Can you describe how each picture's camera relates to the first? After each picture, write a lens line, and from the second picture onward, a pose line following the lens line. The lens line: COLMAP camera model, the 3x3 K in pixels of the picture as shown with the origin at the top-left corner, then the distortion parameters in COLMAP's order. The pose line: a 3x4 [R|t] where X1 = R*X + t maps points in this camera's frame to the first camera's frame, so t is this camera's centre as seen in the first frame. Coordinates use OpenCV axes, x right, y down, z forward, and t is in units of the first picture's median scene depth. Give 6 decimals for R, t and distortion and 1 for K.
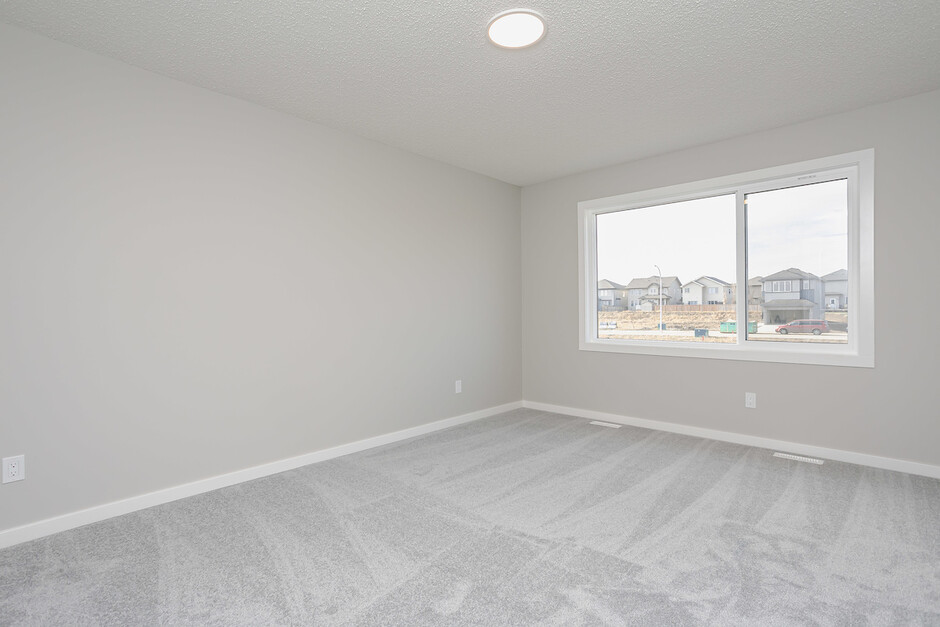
lens RADIAL K [[458.2, 0, 473.8], [0, 458.2, 320.1], [0, 0, 1]] dist [-0.023173, 0.009361]
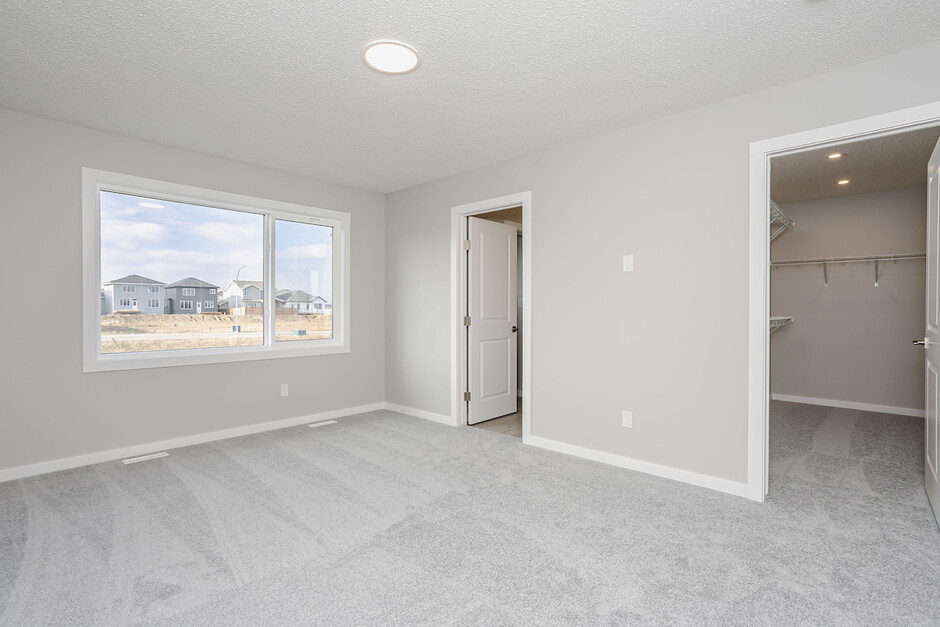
lens RADIAL K [[458.2, 0, 462.1], [0, 458.2, 314.5], [0, 0, 1]] dist [-0.023173, 0.009361]
pose [[0.006616, -0.002710, 0.999974, -0.602652], [0.020886, 0.999779, 0.002571, -0.018899], [-0.999760, 0.020868, 0.006671, 0.510463]]
